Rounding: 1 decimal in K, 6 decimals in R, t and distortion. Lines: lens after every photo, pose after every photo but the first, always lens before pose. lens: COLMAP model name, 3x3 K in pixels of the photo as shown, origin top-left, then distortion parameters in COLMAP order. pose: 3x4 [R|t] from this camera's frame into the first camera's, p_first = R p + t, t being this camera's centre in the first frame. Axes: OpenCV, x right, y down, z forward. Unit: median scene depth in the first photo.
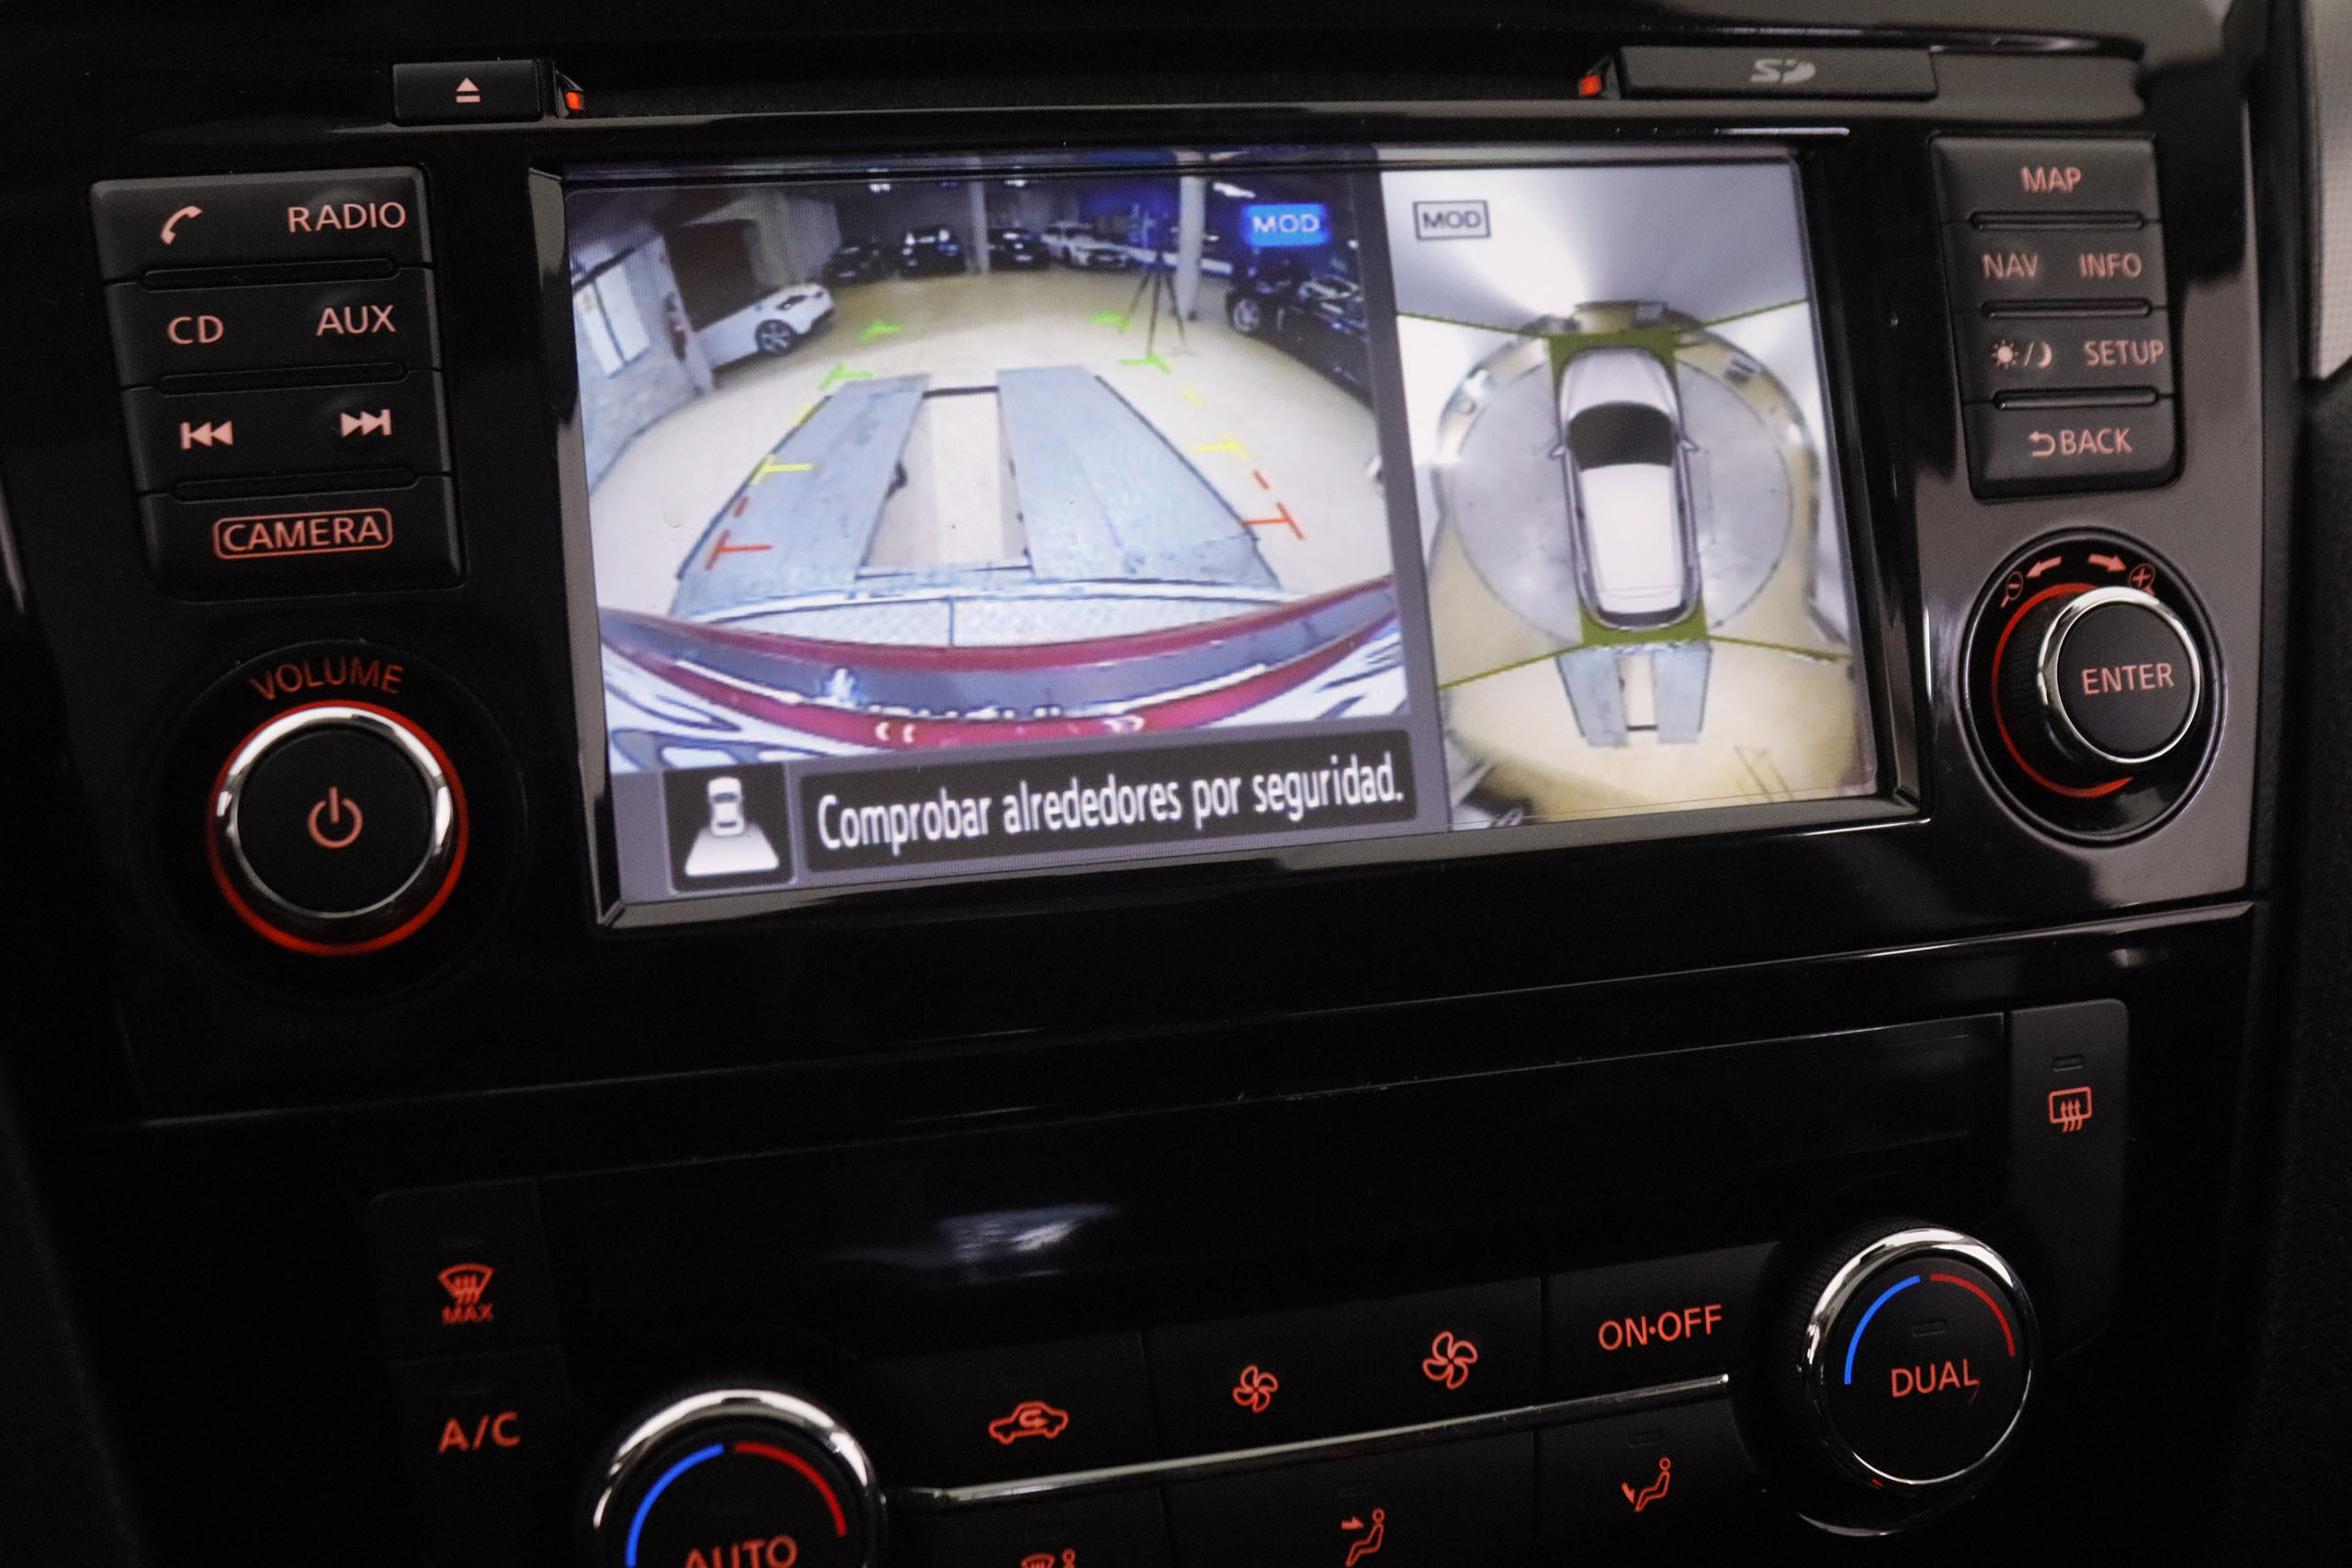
lens RADIAL K [[2963.5, 0, 1185.6], [0, 2963.5, 789.5], [0, 0, 1]] dist [-0.075048, 0.042203]
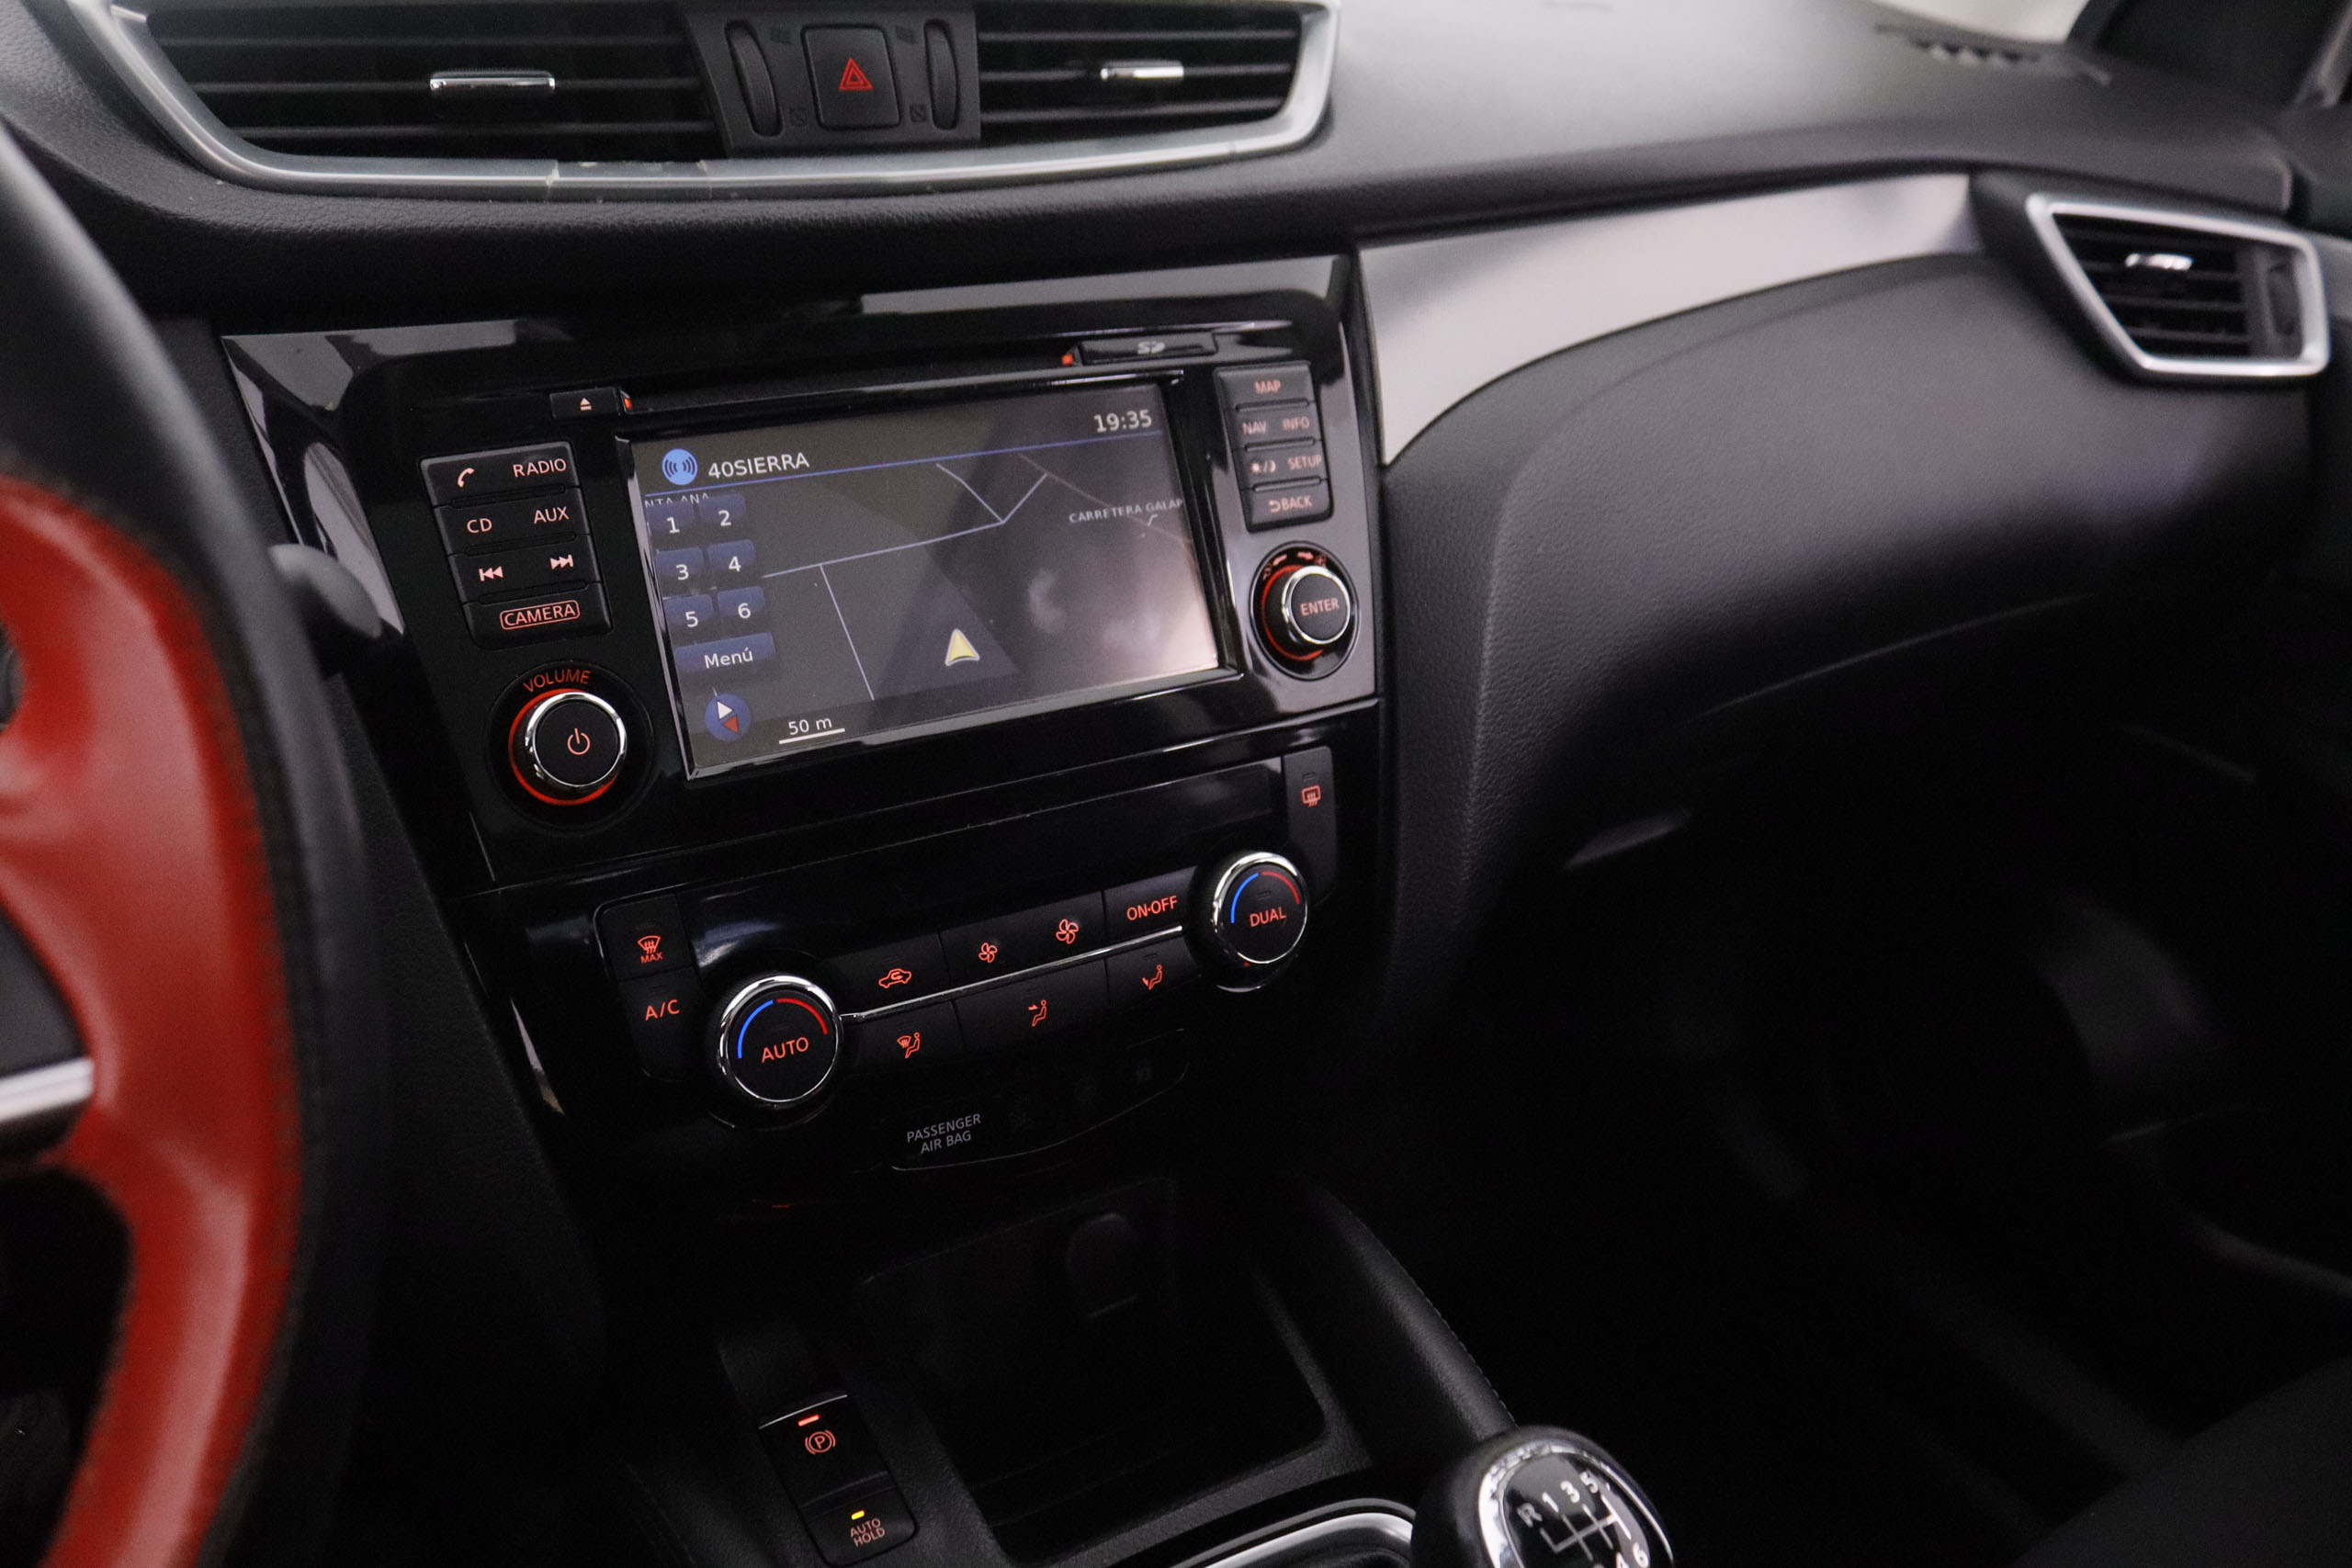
lens RADIAL K [[2056.3, 0, 1176.0], [0, 2056.3, 784.0], [0, 0, 1]] dist [-0.088362, 0.014247]
pose [[0.958355, -0.104433, 0.265801, -0.232590], [0.088683, 0.993554, 0.070615, -0.023885], [-0.271462, -0.044103, 0.961438, -0.527745]]
